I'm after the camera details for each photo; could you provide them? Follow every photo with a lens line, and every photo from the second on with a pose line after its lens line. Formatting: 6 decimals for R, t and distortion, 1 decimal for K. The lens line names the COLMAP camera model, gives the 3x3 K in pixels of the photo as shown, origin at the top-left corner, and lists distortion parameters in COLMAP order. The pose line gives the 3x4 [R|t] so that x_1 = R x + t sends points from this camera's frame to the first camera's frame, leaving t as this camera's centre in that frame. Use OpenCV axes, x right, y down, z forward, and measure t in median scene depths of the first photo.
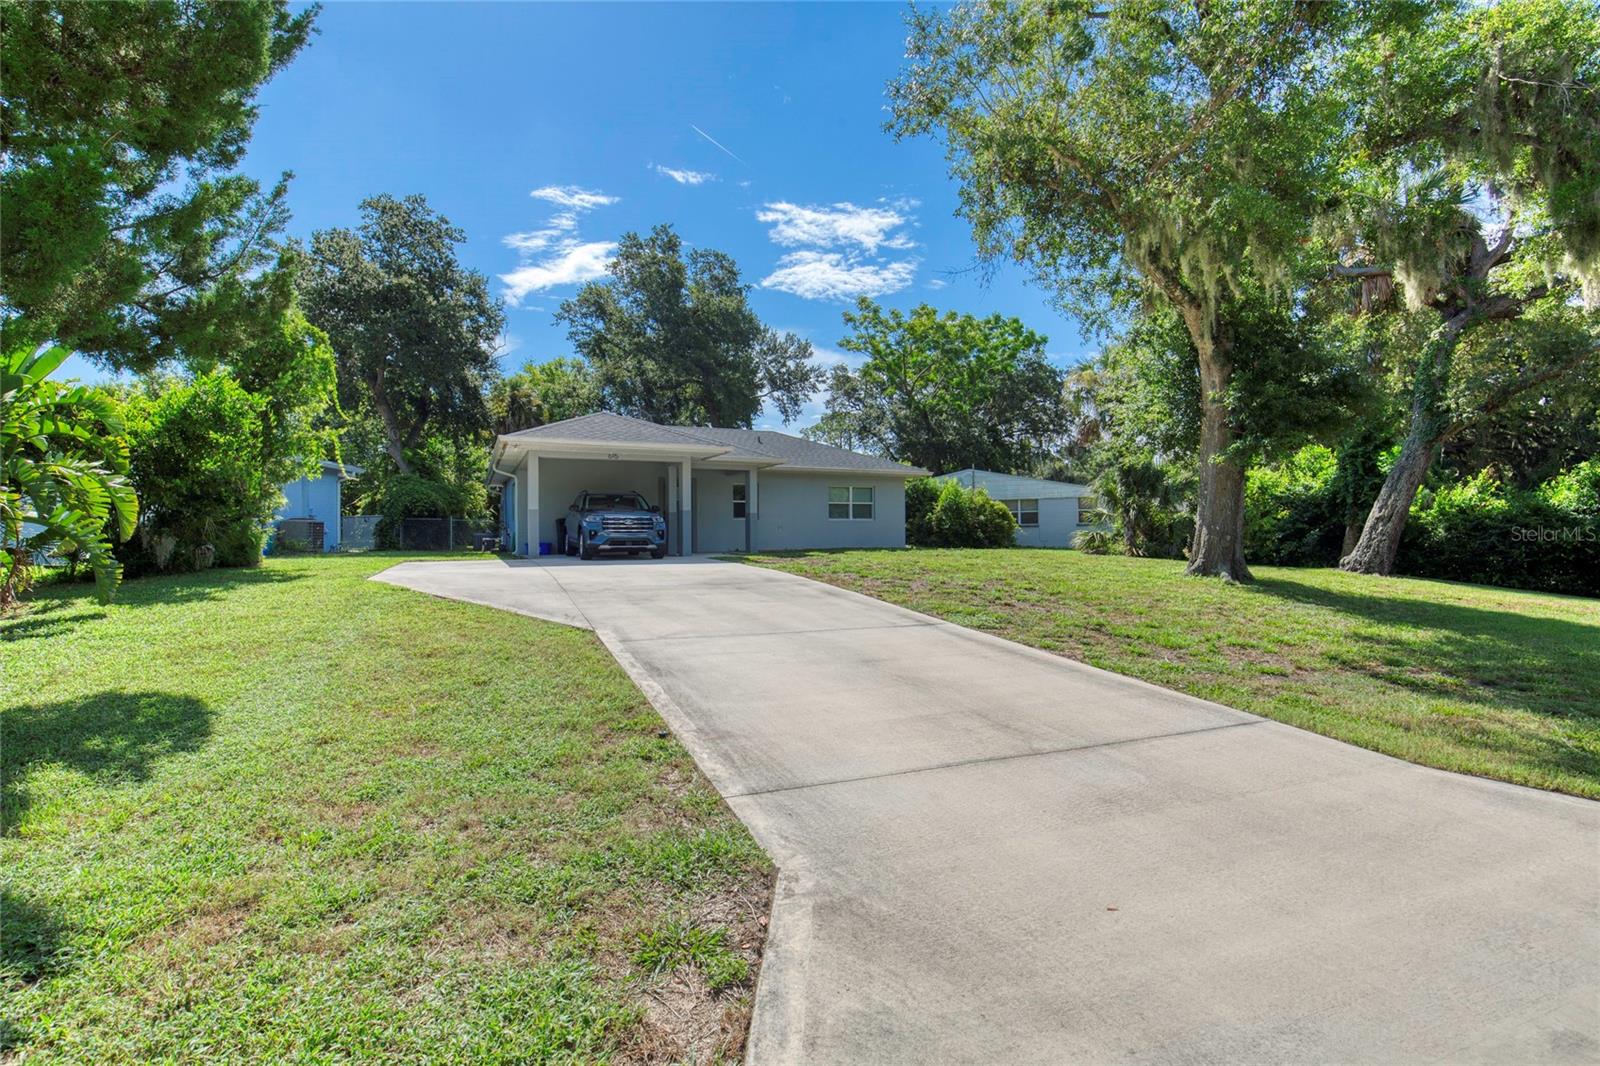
lens RADIAL K [[740.7, 0, 801.3], [0, 740.7, 532.2], [0, 0, 1]] dist [-0.017537, 0.002448]
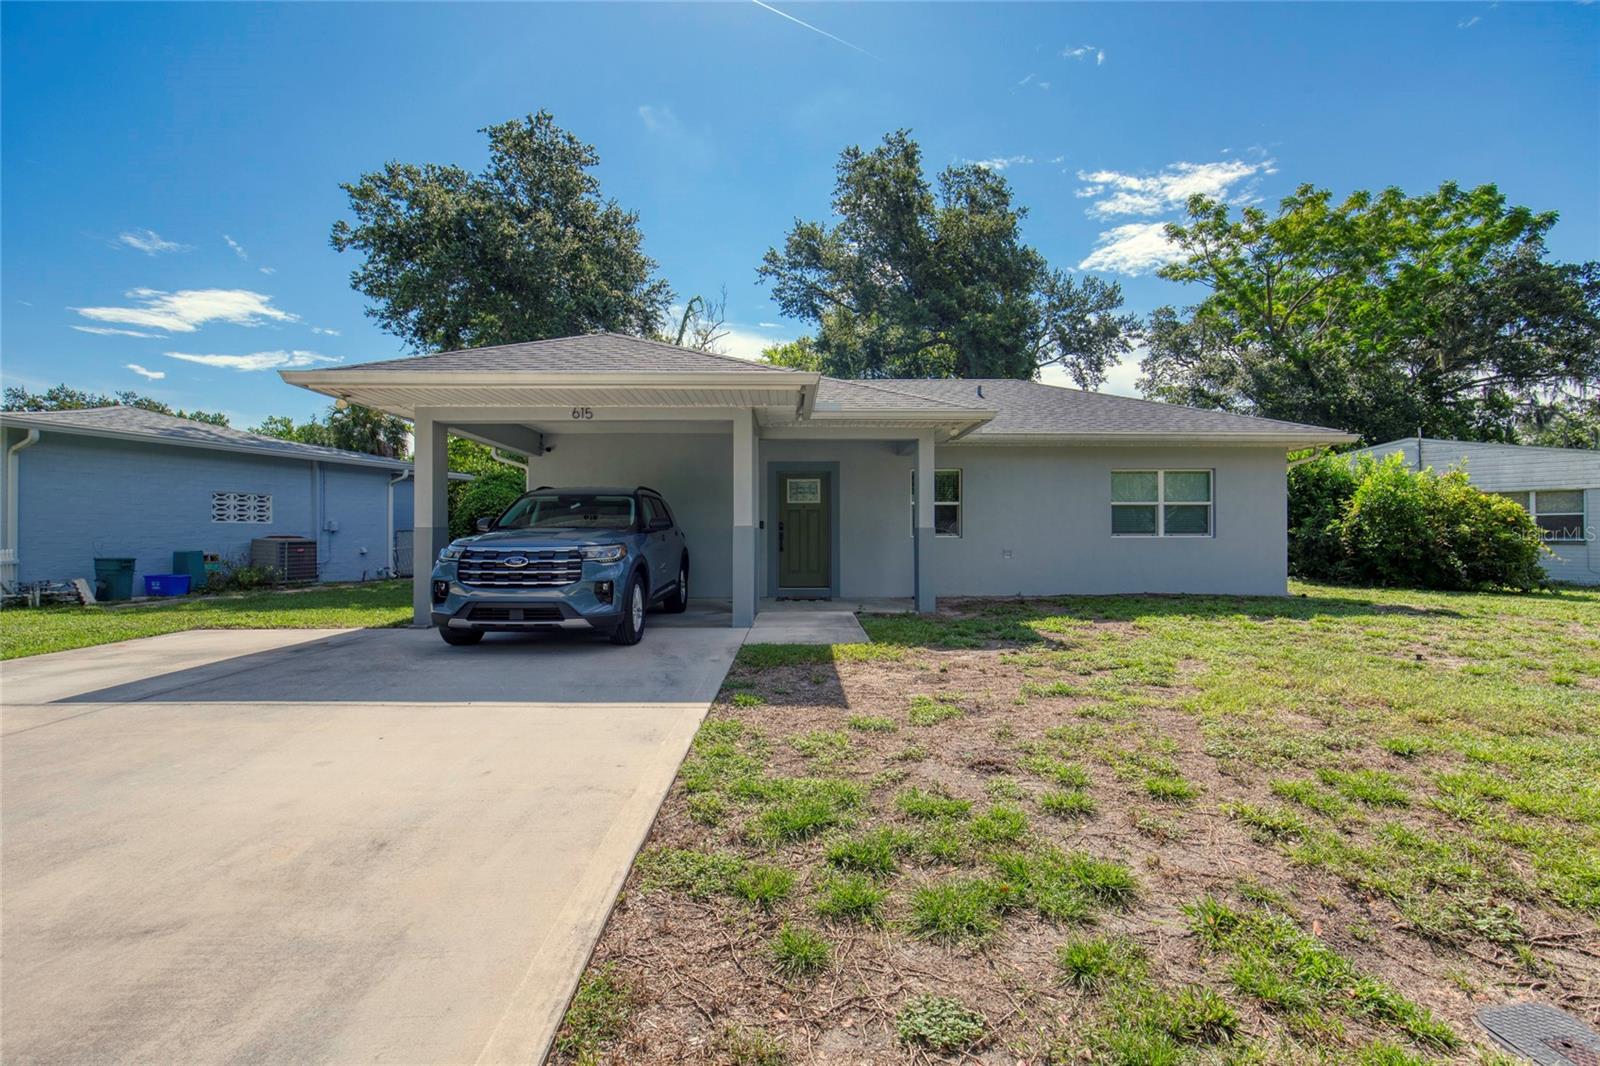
lens RADIAL K [[740.7, 0, 790.7], [0, 740.7, 527.2], [0, 0, 1]] dist [-0.017537, 0.002448]
pose [[0.910529, 0.002561, -0.413438, 0.022583], [-0.004905, 0.999977, -0.004609, -0.010509], [0.413417, 0.006224, 0.910521, 0.233846]]
